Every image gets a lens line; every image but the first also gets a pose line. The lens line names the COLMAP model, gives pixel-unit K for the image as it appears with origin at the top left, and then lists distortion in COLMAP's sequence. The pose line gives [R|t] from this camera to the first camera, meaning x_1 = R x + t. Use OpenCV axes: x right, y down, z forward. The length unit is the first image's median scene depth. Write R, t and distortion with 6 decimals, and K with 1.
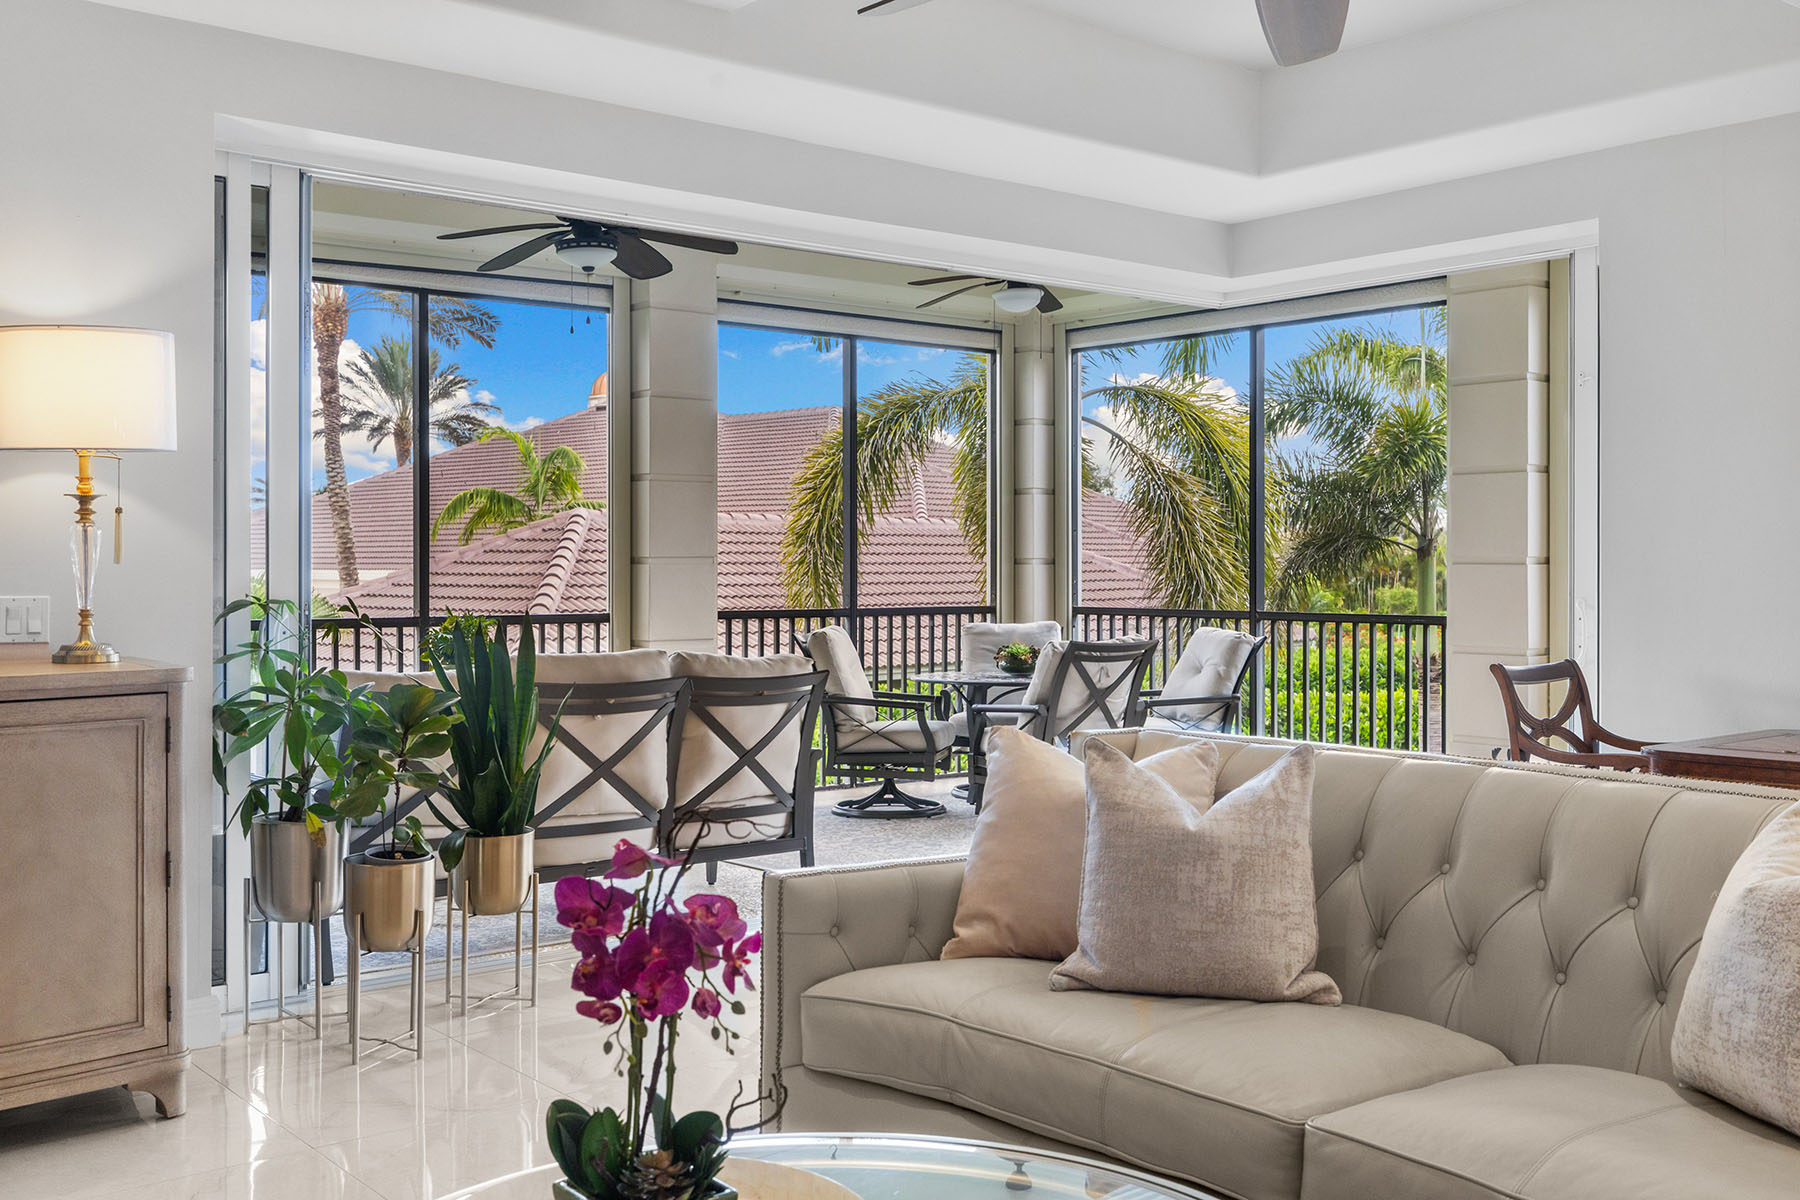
lens RADIAL K [[1742.8, 0, 893.8], [0, 1742.8, 556.6], [0, 0, 1]] dist [0.002302, -0.010026]
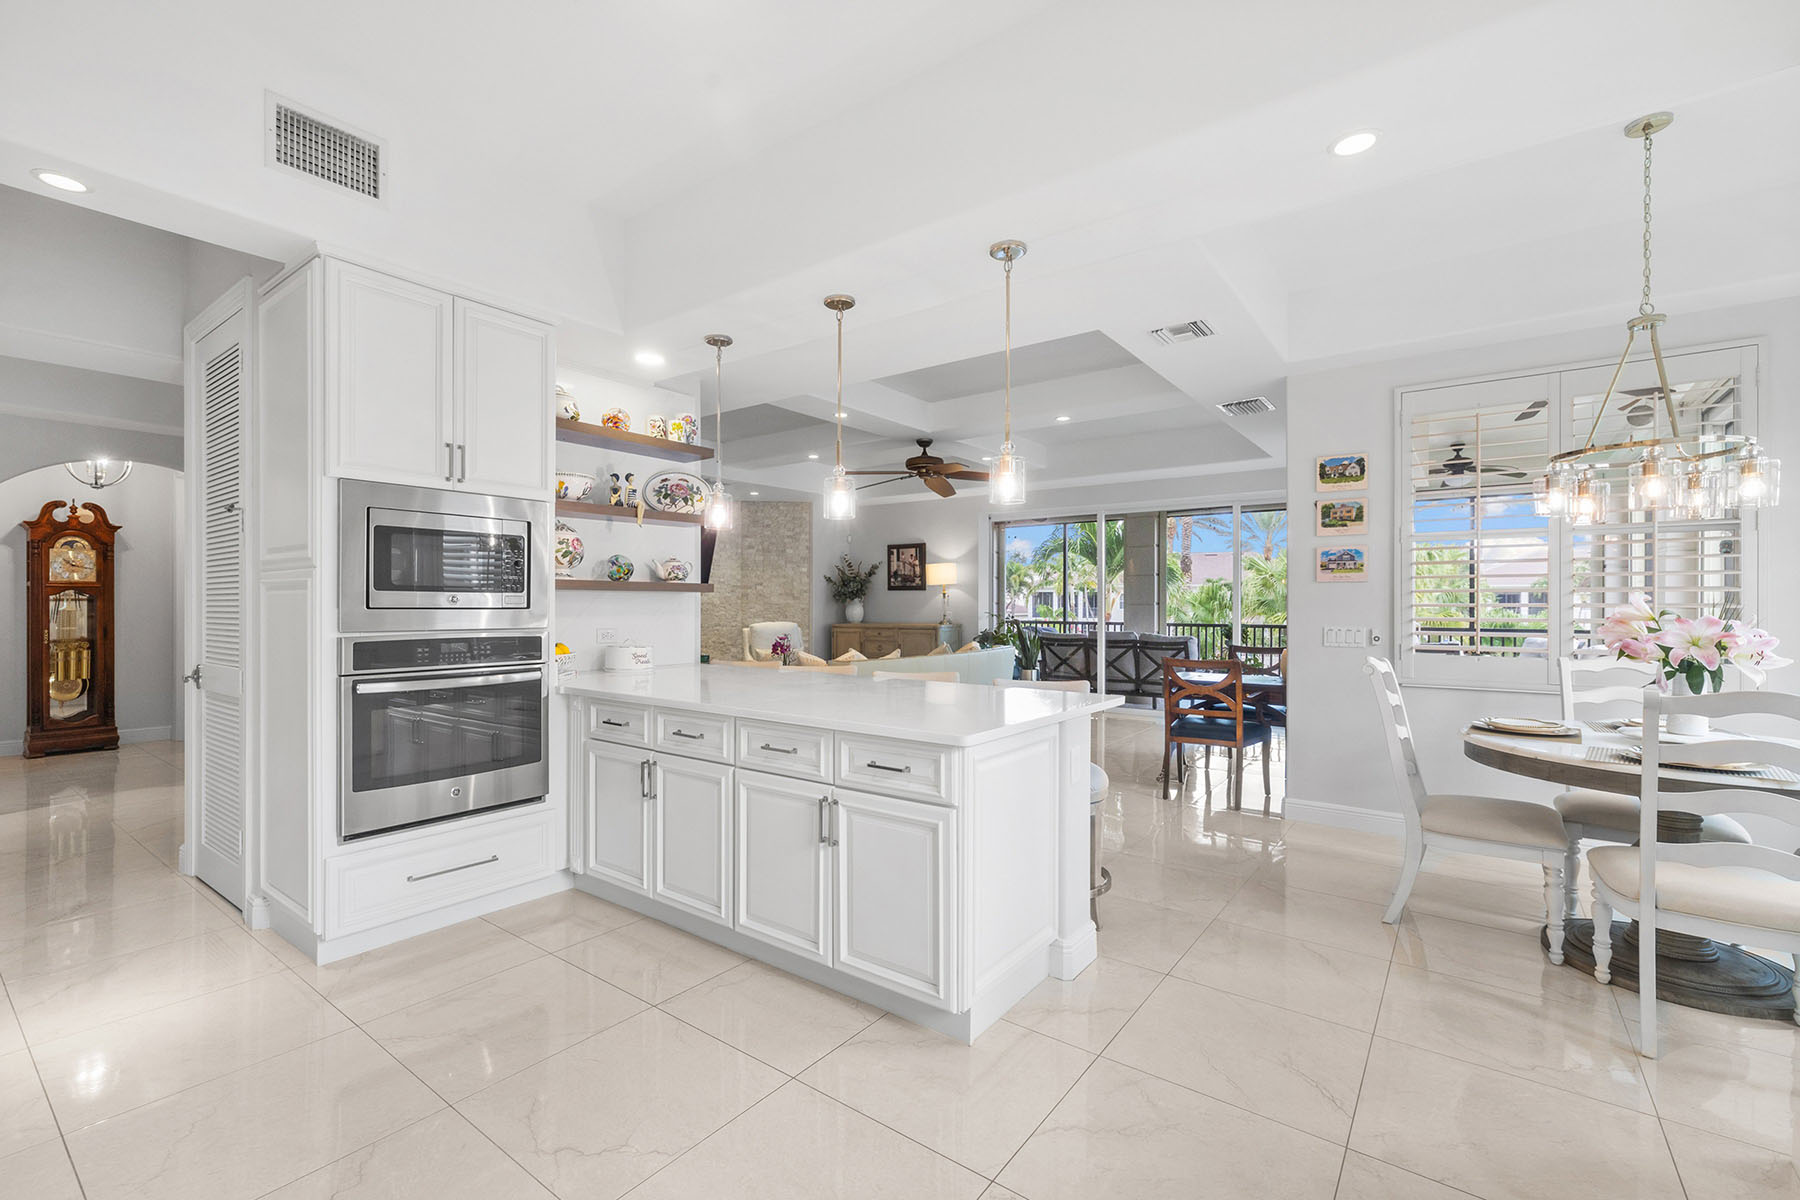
lens RADIAL K [[779.0, 0, 884.0], [0, 779.0, 601.5], [0, 0, 1]] dist [0.001512, 0.000355]
pose [[0.222408, -0.002289, -0.974951, 1.207936], [0.002966, 0.999994, -0.001671, -0.004051], [0.974949, -0.002520, 0.222414, 0.182473]]
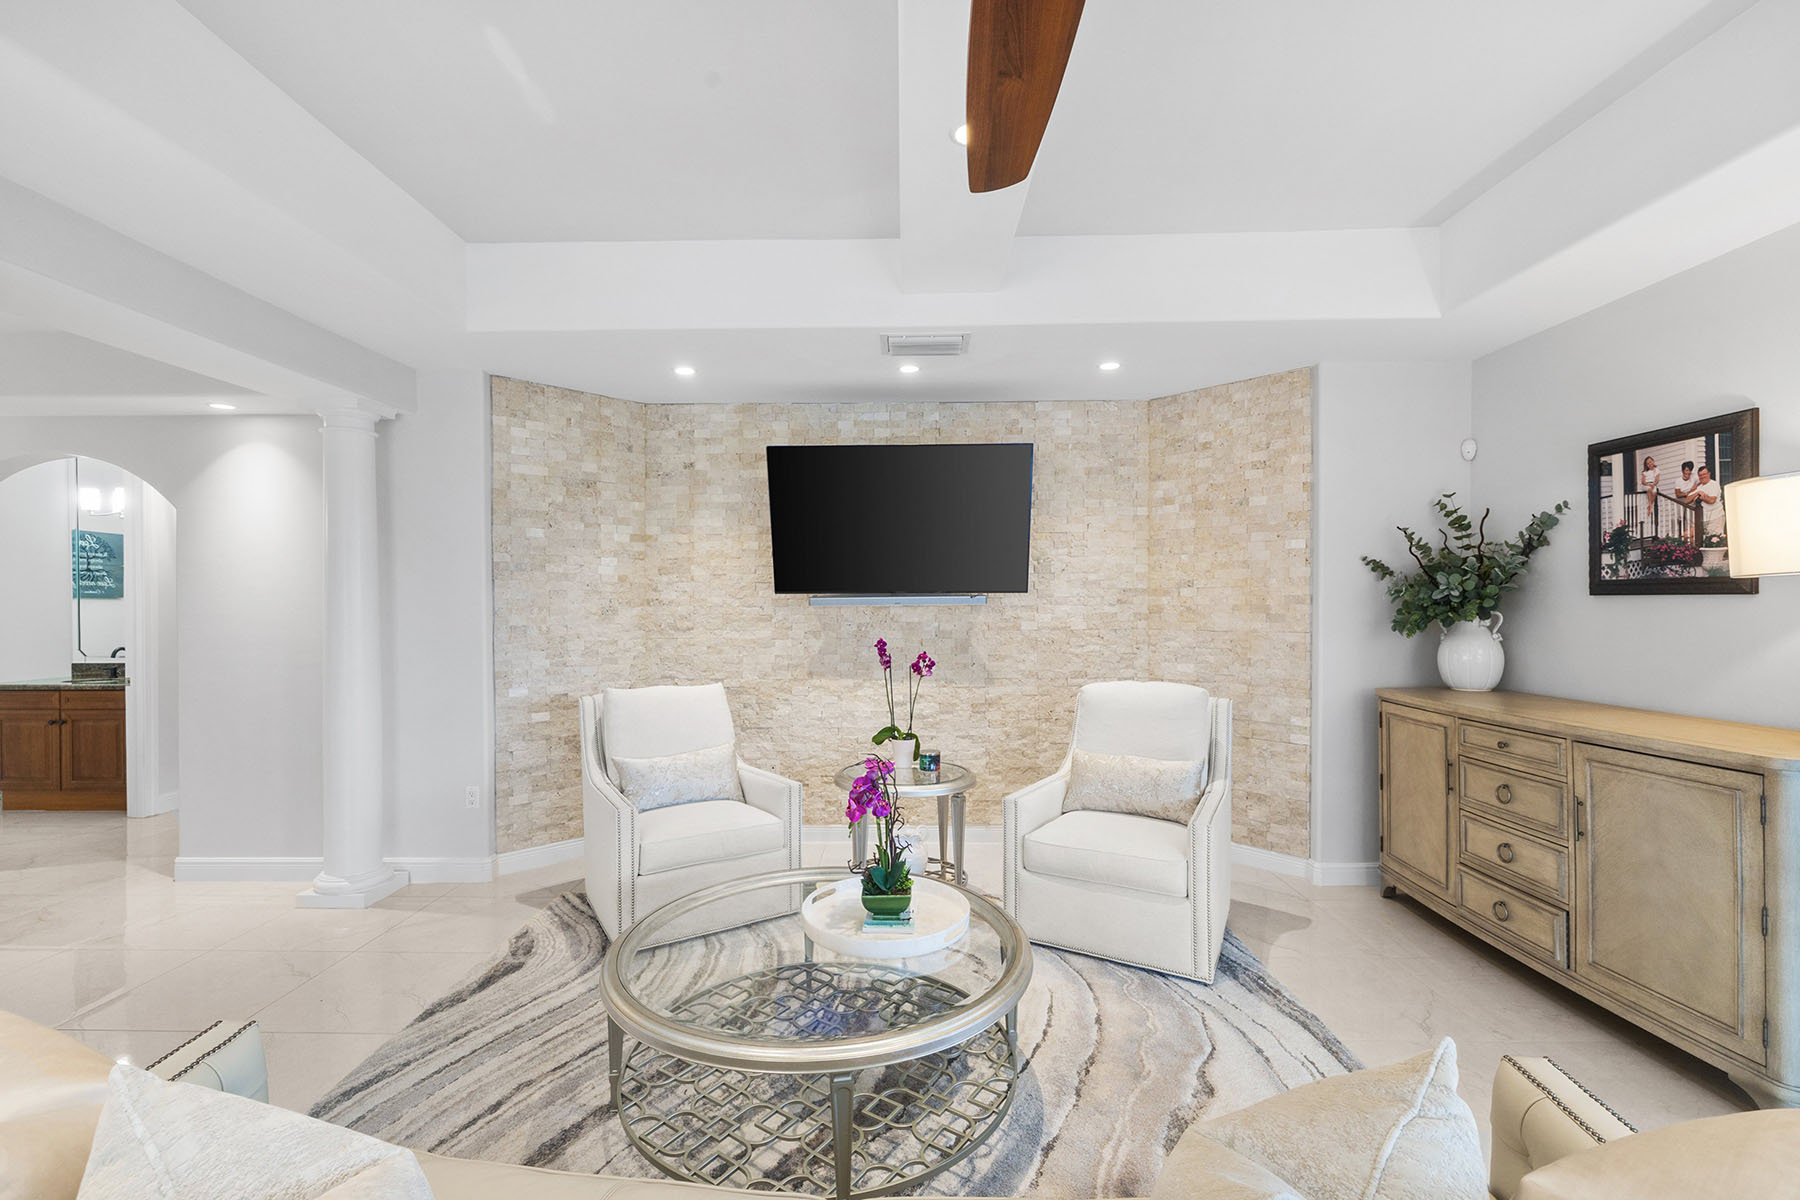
lens RADIAL K [[779.0, 0, 884.0], [0, 779.0, 601.5], [0, 0, 1]] dist [0.001512, 0.000355]
pose [[-0.658798, 0.000773, -0.752319, 0.244771], [0.006661, 0.999966, -0.004805, -0.027523], [0.752290, -0.008177, -0.658781, 0.557839]]
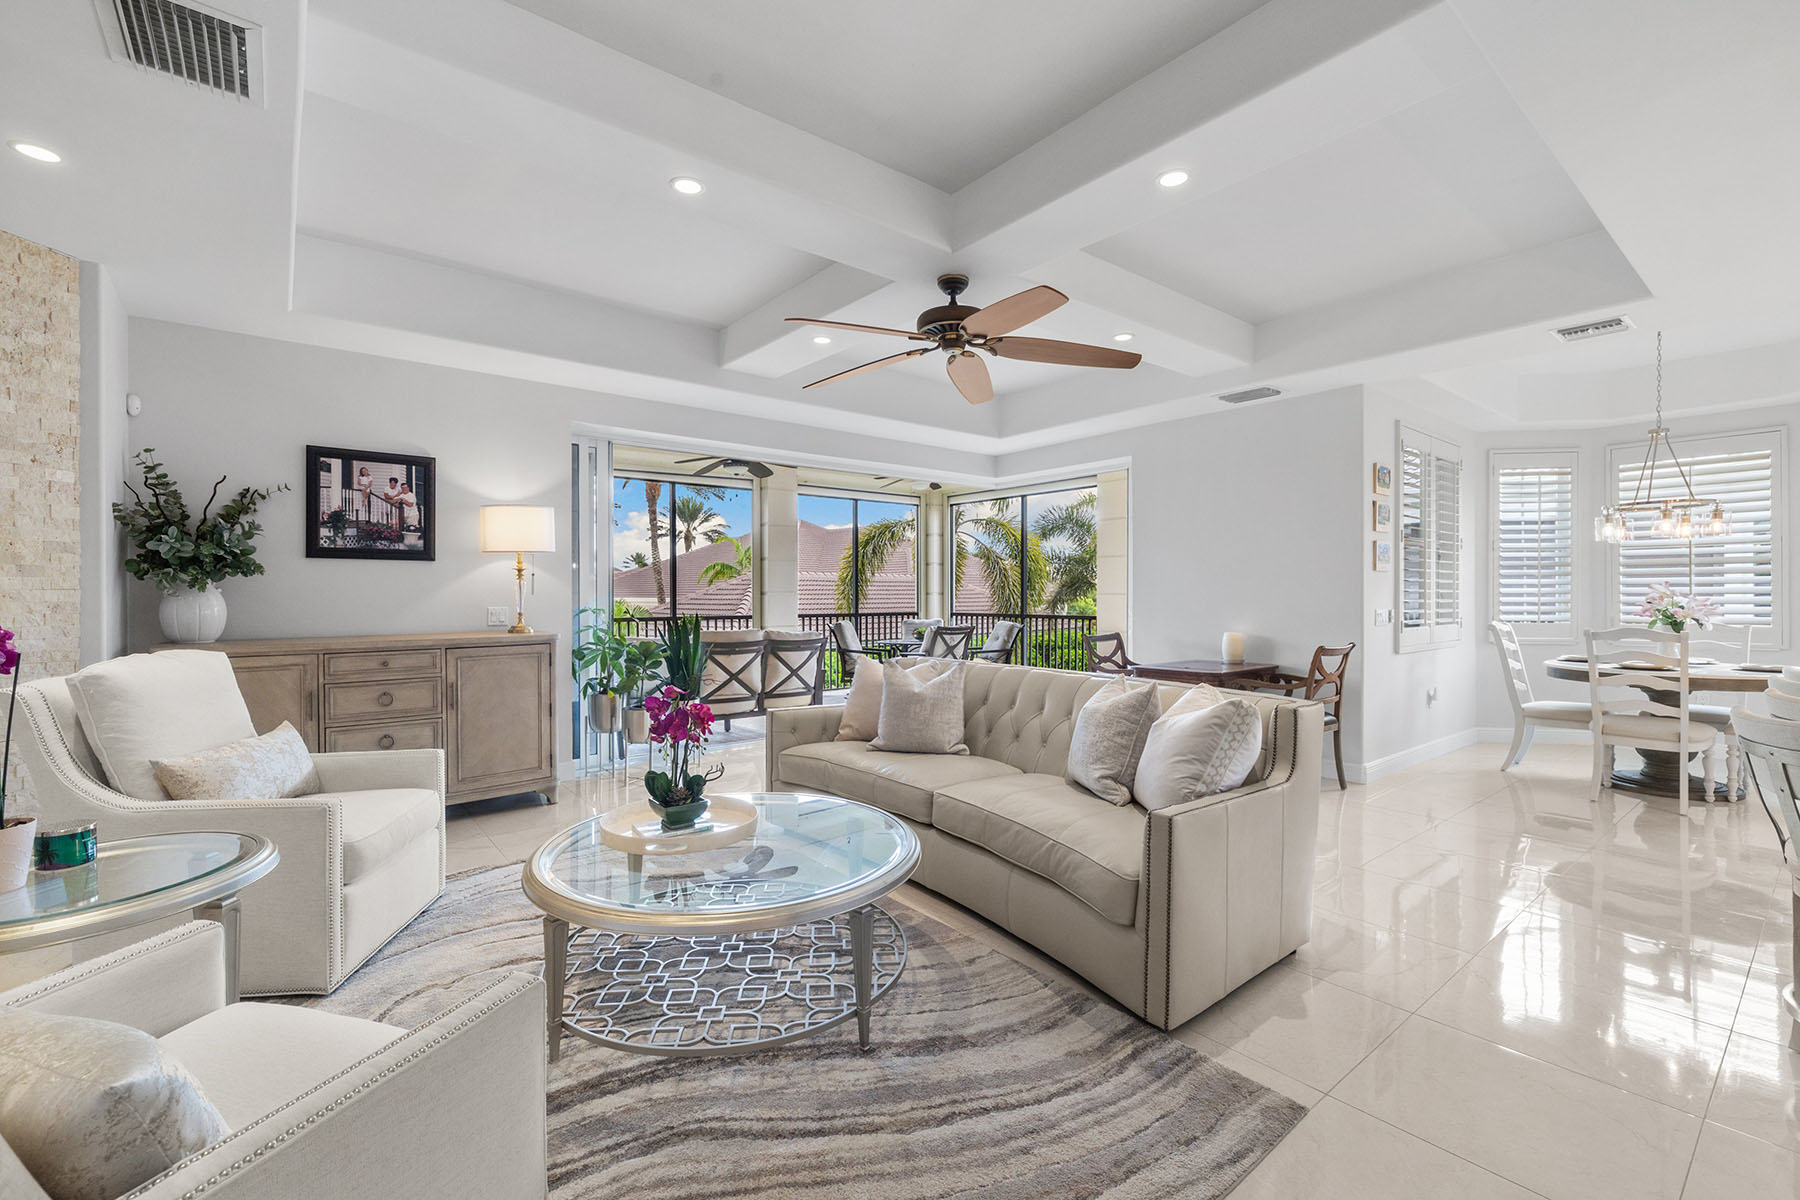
lens RADIAL K [[775.1, 0, 895.9], [0, 775.1, 595.5], [0, 0, 1]] dist [-0.001651, 0.000306]
pose [[0.999860, -0.001707, -0.016624, 0.079926], [0.001795, 0.999984, 0.005280, -0.000265], [0.016614, -0.005309, 0.999848, -0.105517]]
